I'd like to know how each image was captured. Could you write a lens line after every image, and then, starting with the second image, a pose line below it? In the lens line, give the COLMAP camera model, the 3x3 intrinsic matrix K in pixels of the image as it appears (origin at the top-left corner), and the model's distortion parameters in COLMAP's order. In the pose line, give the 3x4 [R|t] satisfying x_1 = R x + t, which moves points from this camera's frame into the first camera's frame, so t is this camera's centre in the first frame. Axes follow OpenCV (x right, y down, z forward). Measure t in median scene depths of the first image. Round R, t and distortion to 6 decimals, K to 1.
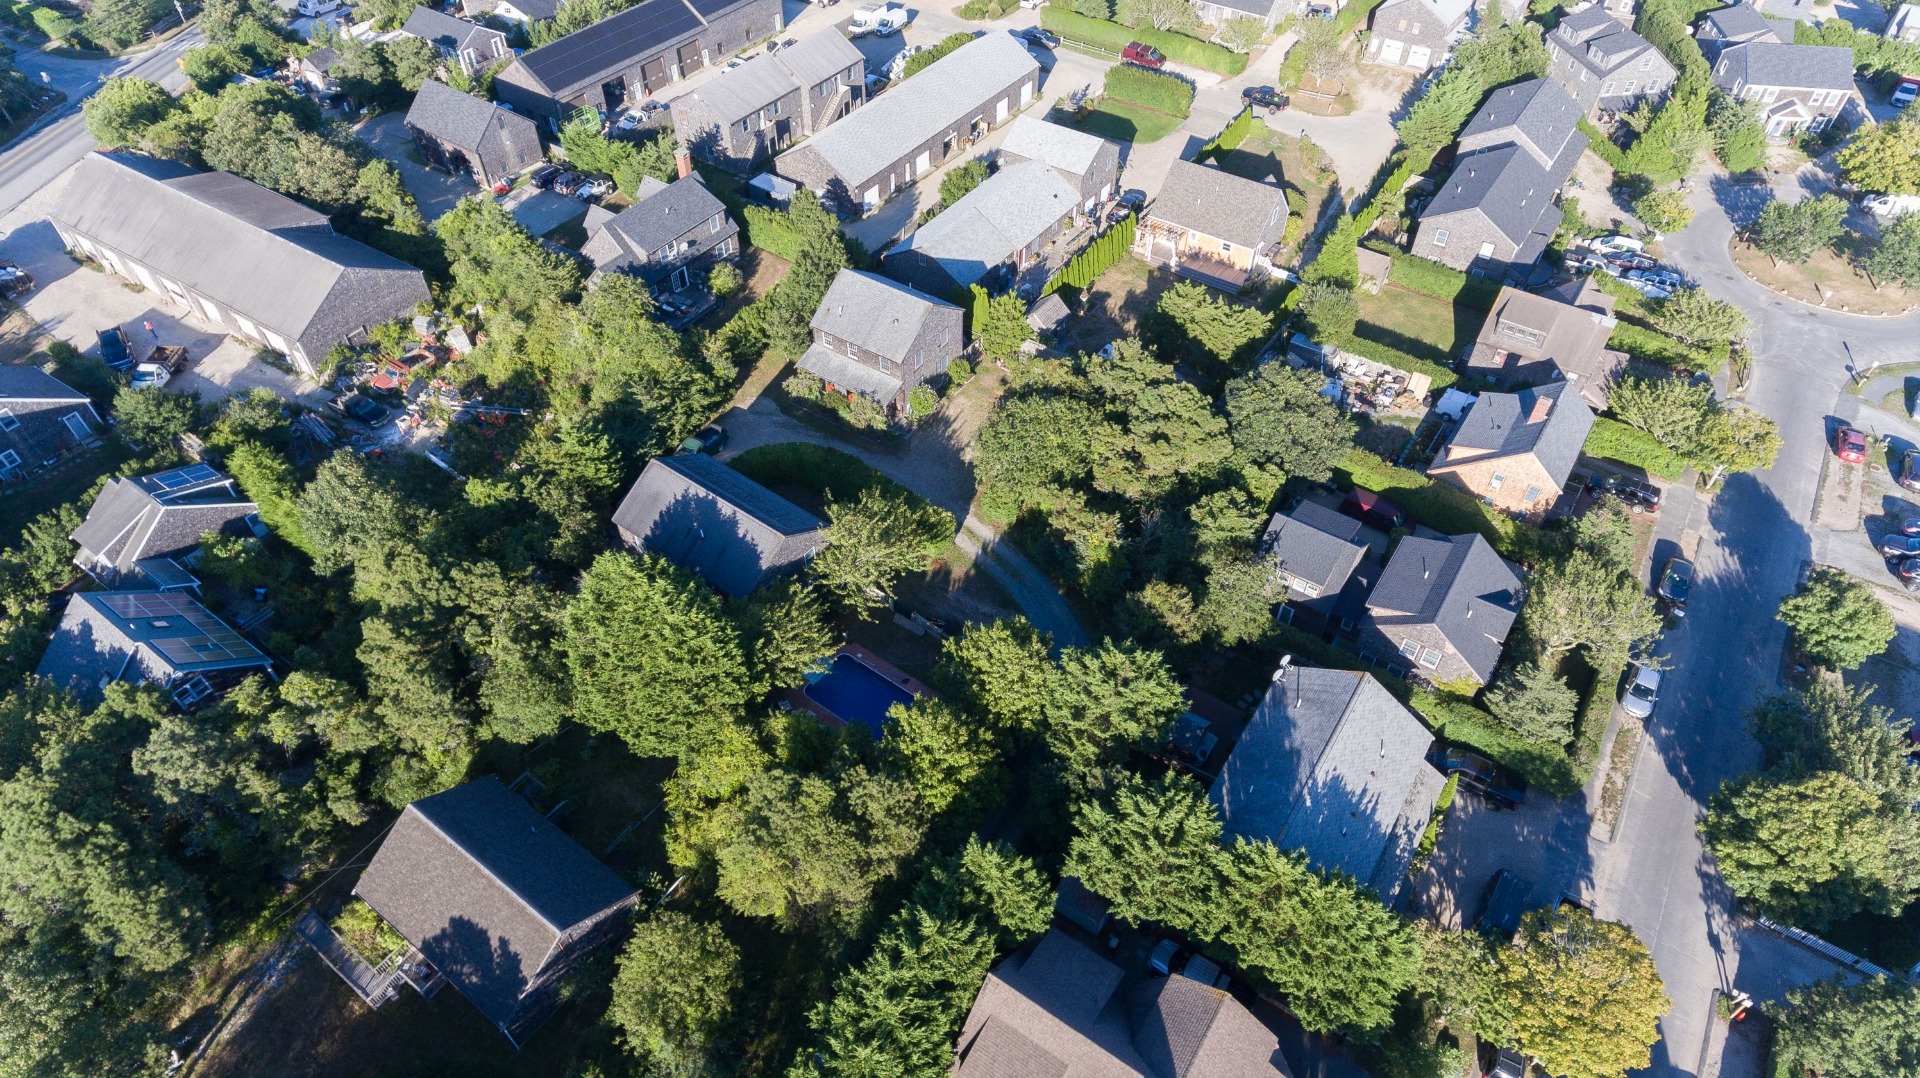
lens RADIAL K [[1070.0, 0, 960.0], [0, 1070.0, 539.0], [0, 0, 1]] dist [0.019847, -0.001339]
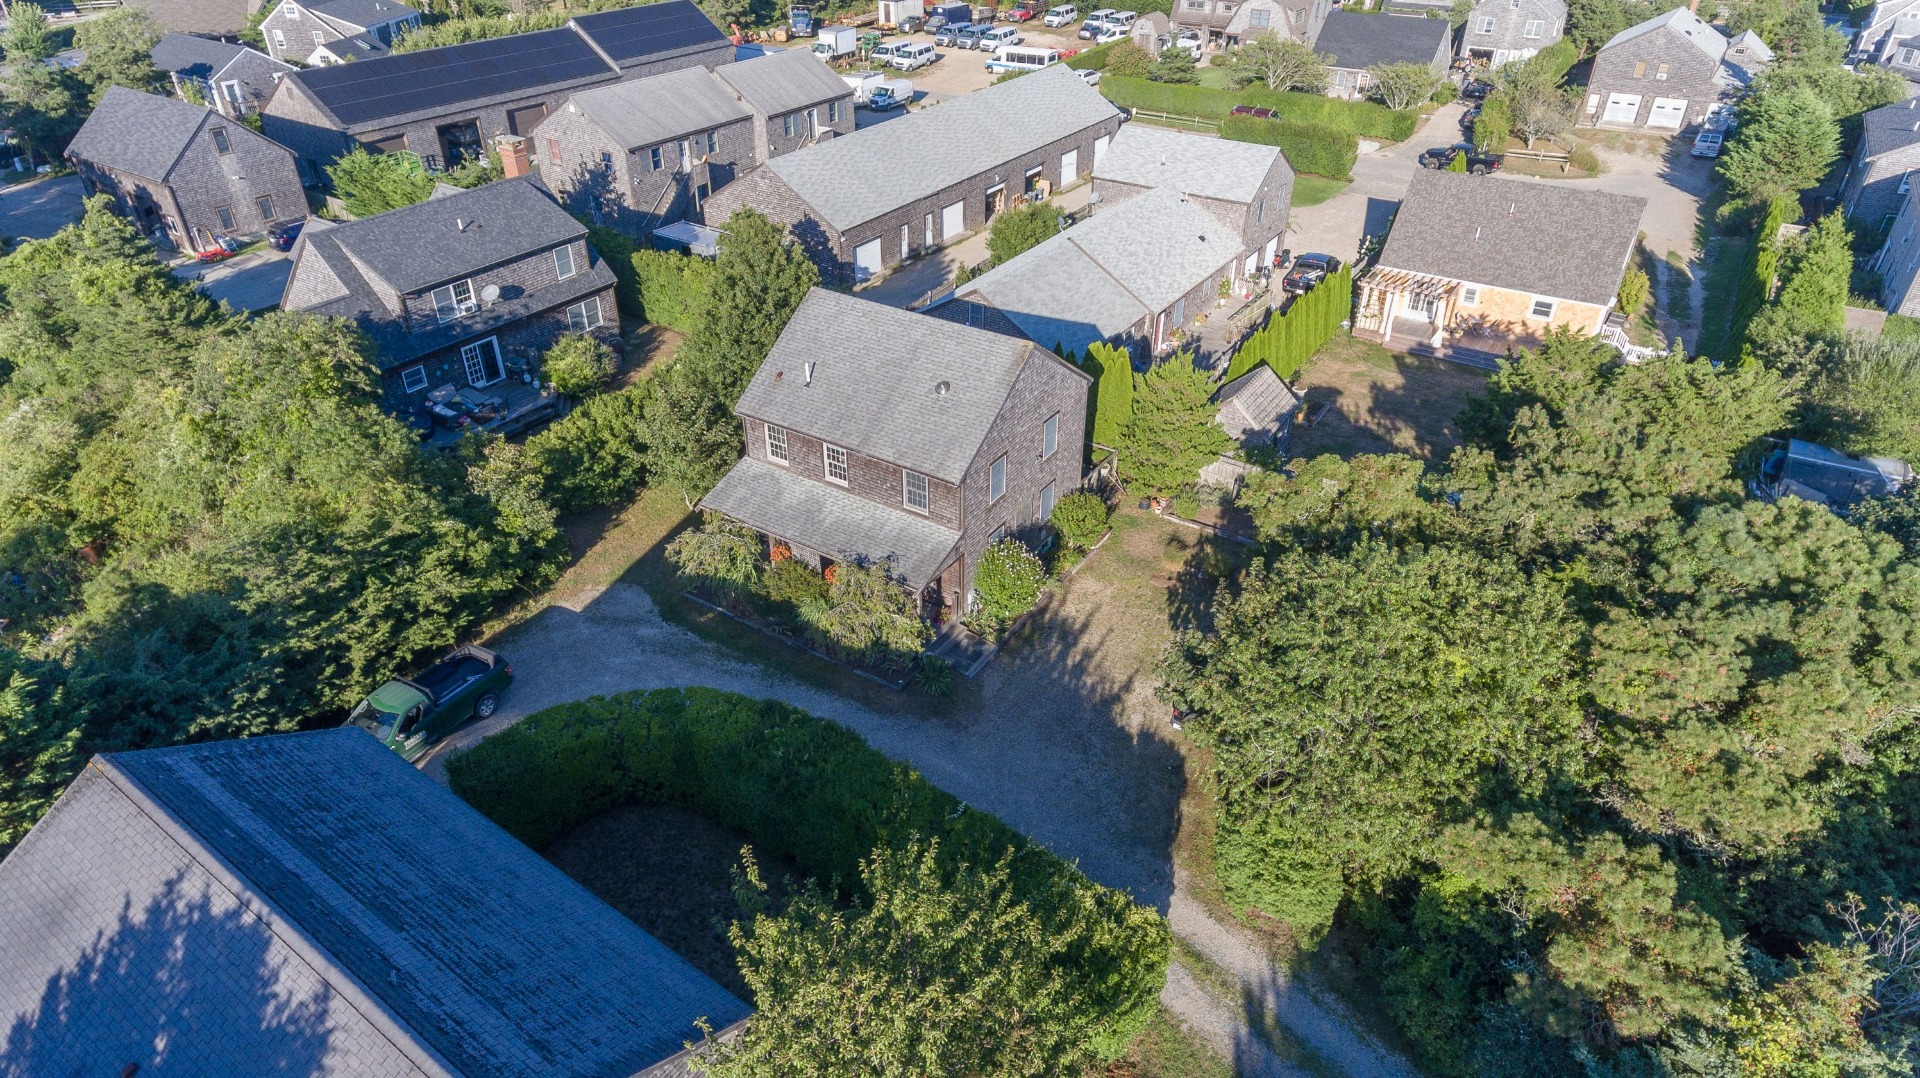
lens RADIAL K [[1070.0, 0, 960.0], [0, 1070.0, 539.0], [0, 0, 1]] dist [0.019847, -0.001339]
pose [[0.999626, -0.012921, 0.024103, -0.058846], [0.018129, 0.972964, -0.230246, -0.048317], [-0.020477, 0.230597, 0.972834, 0.564842]]
